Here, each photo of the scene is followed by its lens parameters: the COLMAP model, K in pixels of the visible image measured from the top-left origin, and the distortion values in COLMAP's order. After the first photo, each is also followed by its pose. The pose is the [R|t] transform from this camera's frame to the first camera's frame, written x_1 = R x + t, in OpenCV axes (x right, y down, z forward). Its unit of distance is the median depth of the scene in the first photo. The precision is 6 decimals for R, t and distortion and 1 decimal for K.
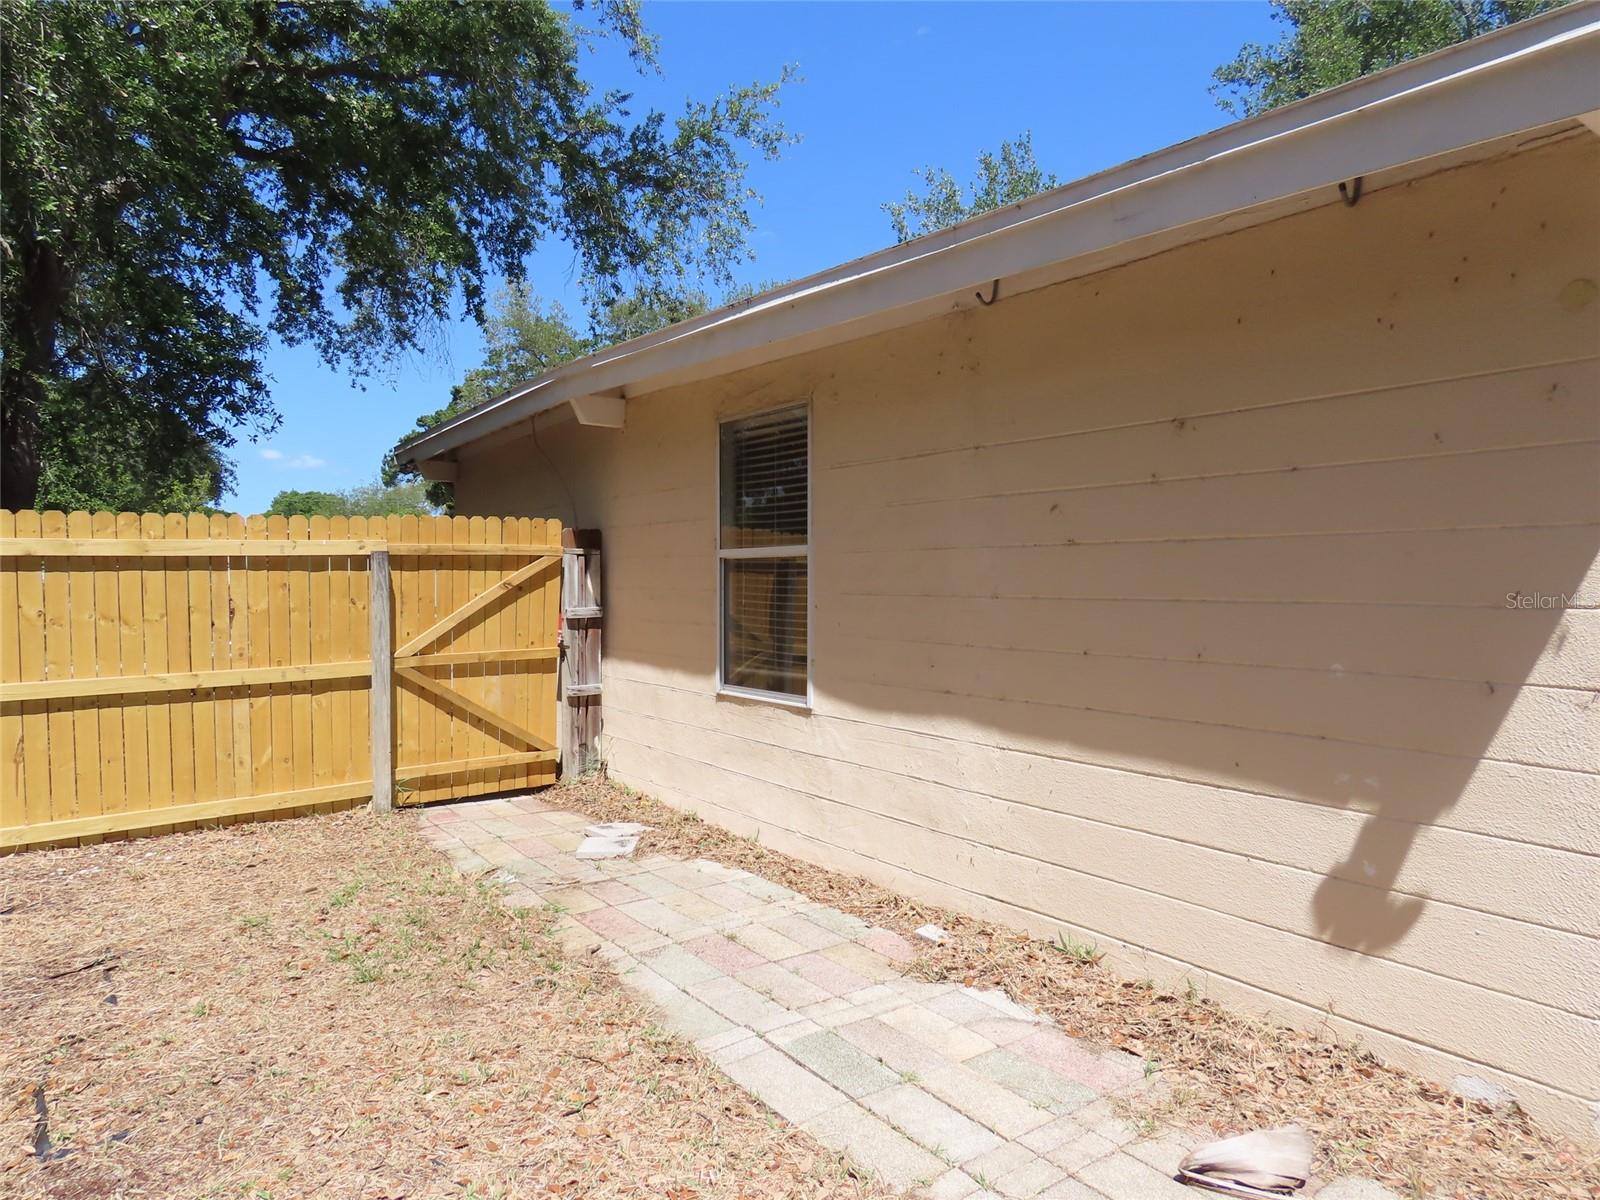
lens RADIAL K [[1011.3, 0, 793.9], [0, 1011.3, 598.0], [0, 0, 1]] dist [0.001568, -0.002477]
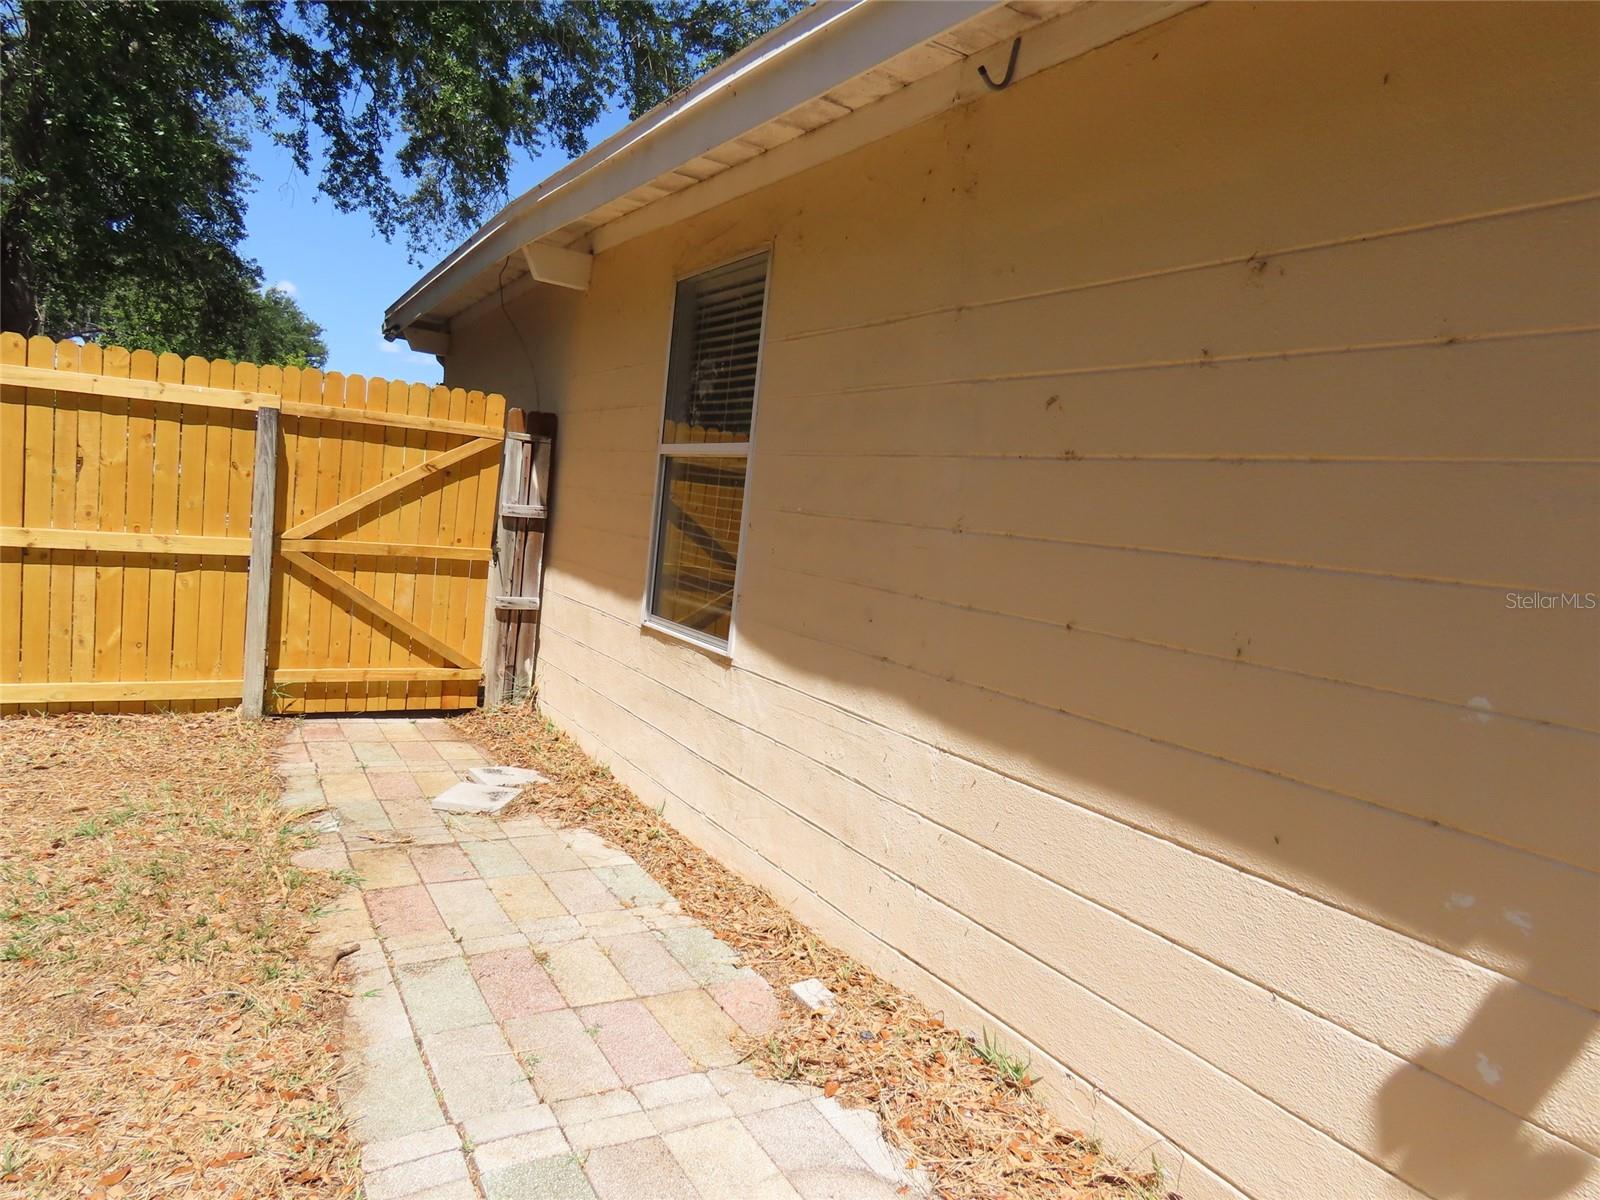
lens RADIAL K [[998.9, 0, 797.7], [0, 998.9, 594.5], [0, 0, 1]] dist [-0.000673, -0.000004]
pose [[0.990038, 0.111314, -0.086224, 0.111919], [-0.106105, 0.992369, 0.062817, 0.008053], [0.092559, -0.053042, 0.994293, 0.229386]]
